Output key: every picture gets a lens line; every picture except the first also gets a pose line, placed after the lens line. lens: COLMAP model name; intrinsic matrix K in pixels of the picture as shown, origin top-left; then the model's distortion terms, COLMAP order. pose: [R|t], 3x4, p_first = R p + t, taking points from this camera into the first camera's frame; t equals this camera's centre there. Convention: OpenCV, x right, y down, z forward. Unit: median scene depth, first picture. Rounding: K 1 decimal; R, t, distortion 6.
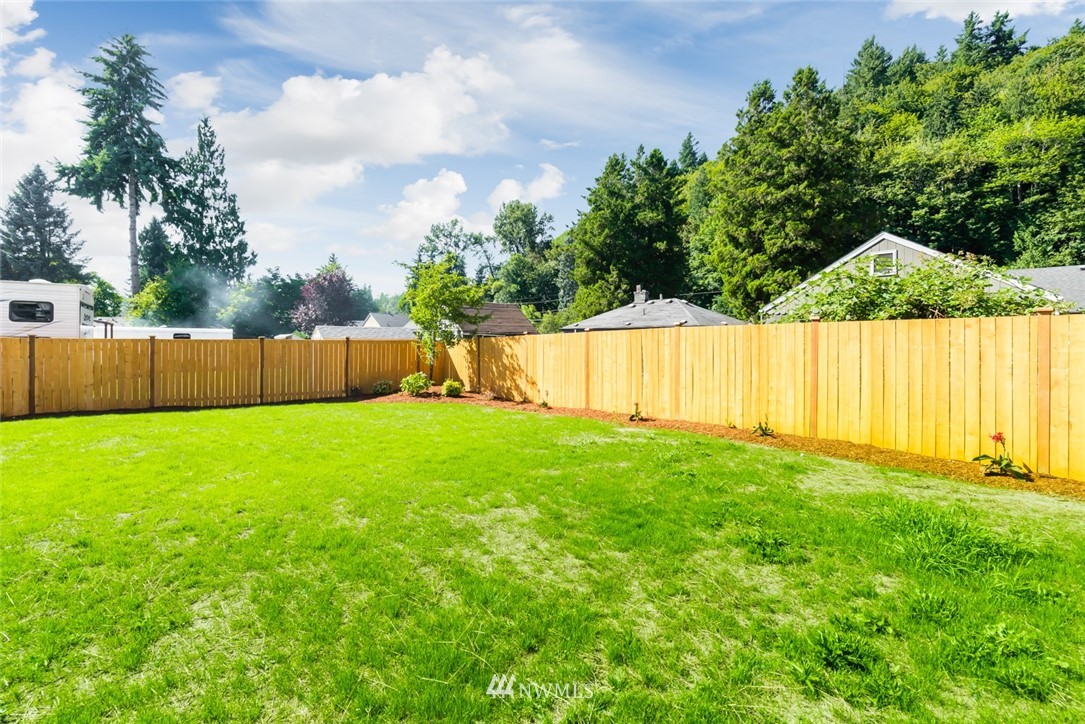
lens RADIAL K [[493.7, 0, 543.0], [0, 493.7, 341.5], [0, 0, 1]] dist [-0.003672, -0.000507]
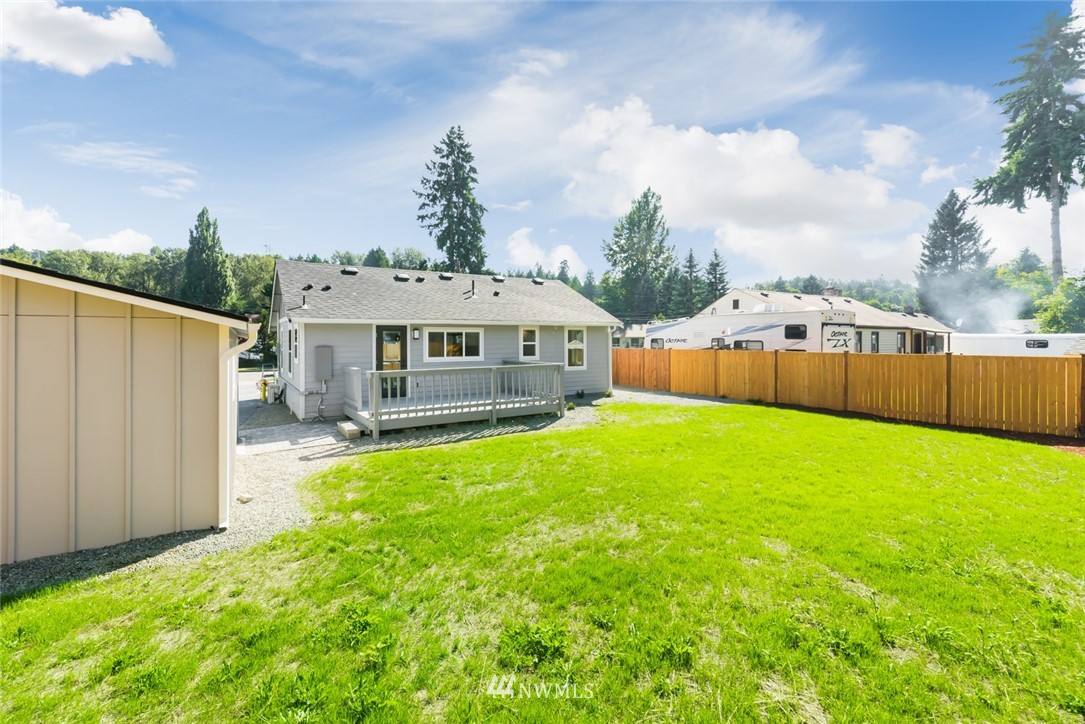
lens RADIAL K [[483.8, 0, 541.2], [0, 483.8, 339.1], [0, 0, 1]] dist [0.001452, -0.000247]
pose [[-0.043128, -0.006973, -0.999045, 0.100687], [0.002829, 0.999971, -0.007102, -0.008121], [0.999066, -0.003132, -0.043107, 0.081393]]
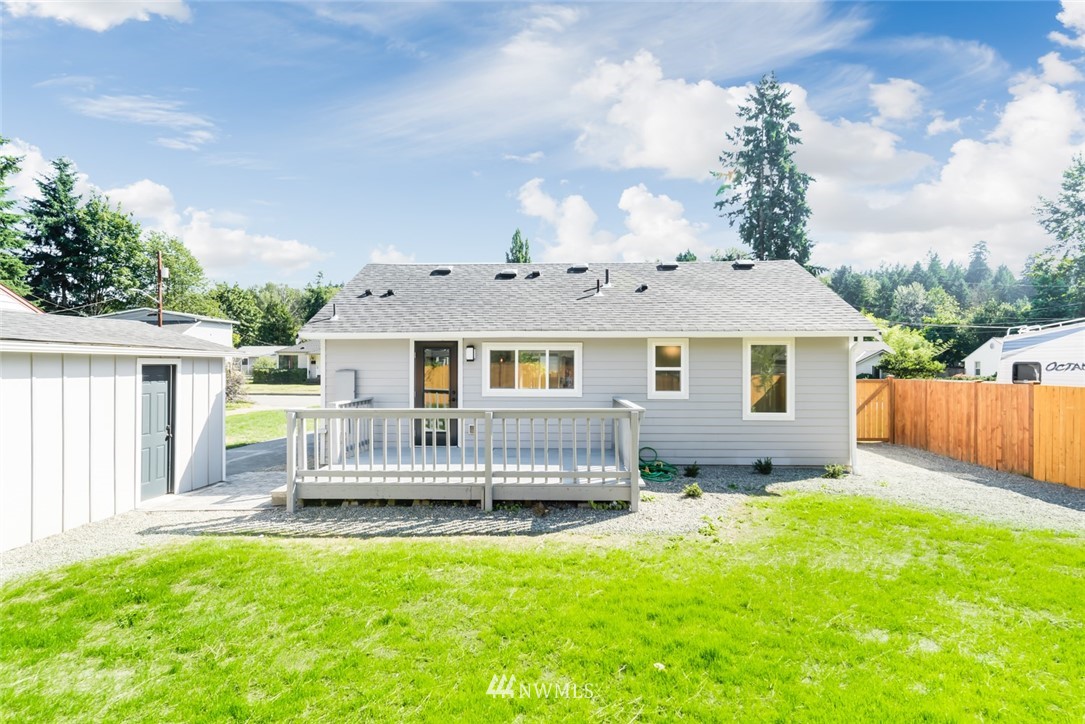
lens RADIAL K [[591.7, 0, 542.5], [0, 591.7, 362.0], [0, 0, 1]] dist [0.009650, 0.000026]
pose [[-0.599892, -0.009947, -0.800019, -0.011843], [-0.005586, 0.999950, -0.008244, -0.008154], [0.800061, -0.000476, -0.599918, 0.158404]]
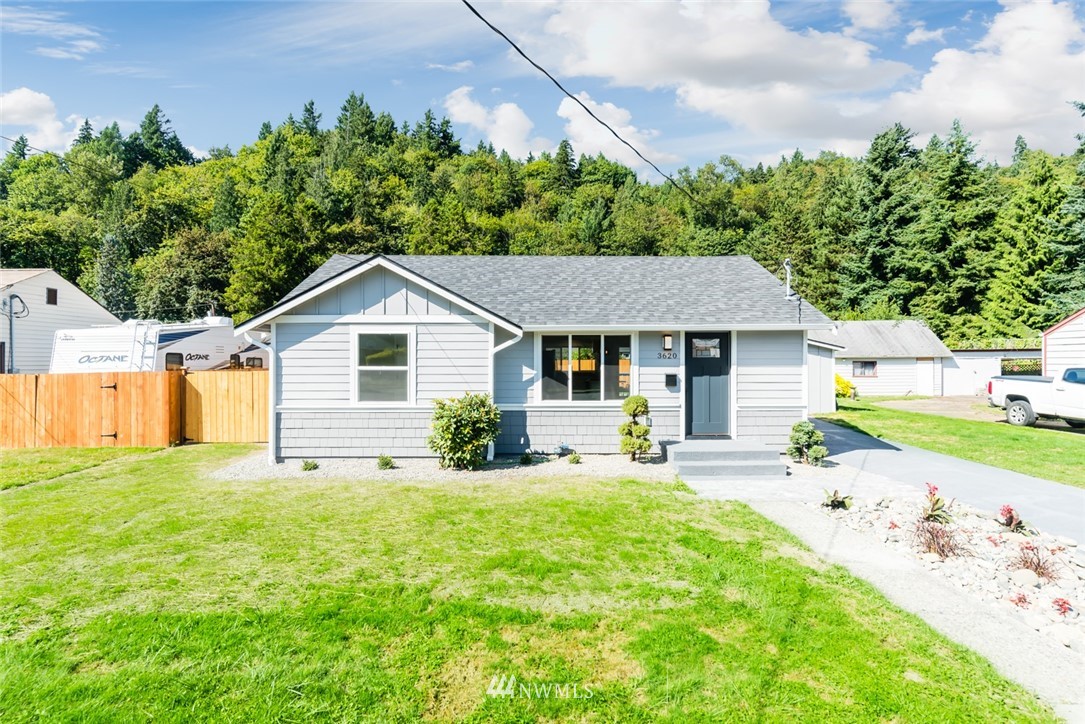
lens RADIAL K [[557.5, 0, 542.5], [0, 557.5, 362.0], [0, 0, 1]] dist [0.012870, 0.000076]
pose [[0.546014, -0.010698, 0.837708, -0.537623], [0.006121, 0.999943, 0.008780, -0.012573], [-0.837754, 0.000334, 0.546048, -0.166008]]
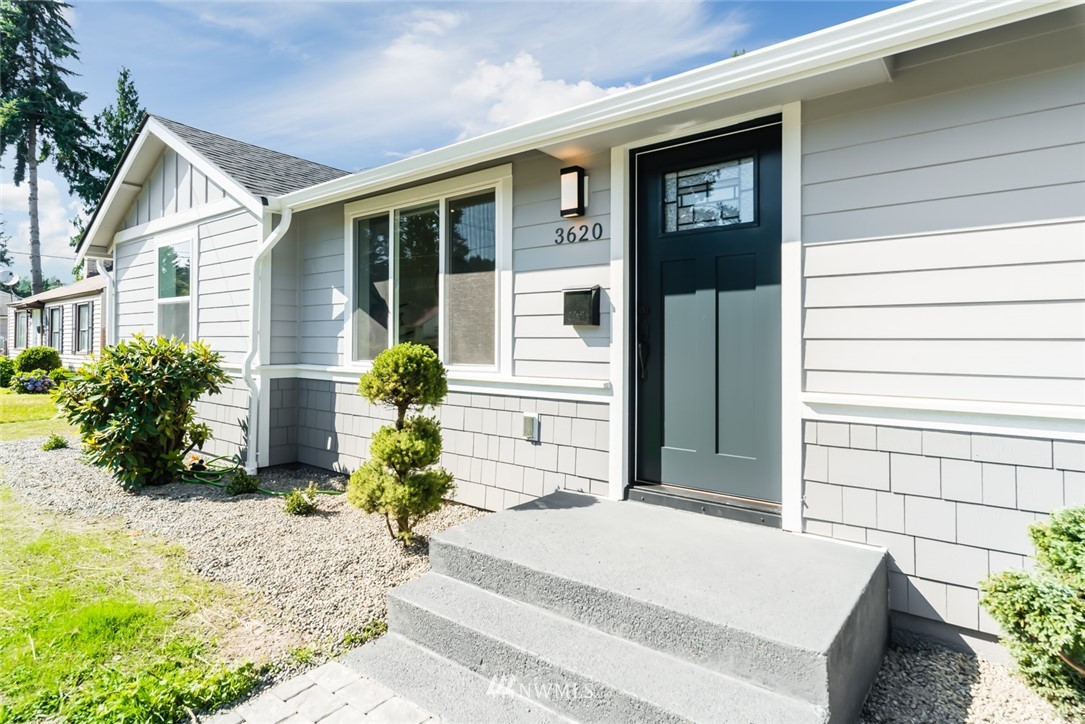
lens RADIAL K [[589.6, 0, 541.5], [0, 589.6, 337.2], [0, 0, 1]] dist [0.005887, 0.000571]
pose [[0.950683, 0.000661, 0.310165, -0.339430], [0.002186, 0.999959, -0.008831, 0.002417], [-0.310158, 0.009074, 0.950642, -0.157656]]
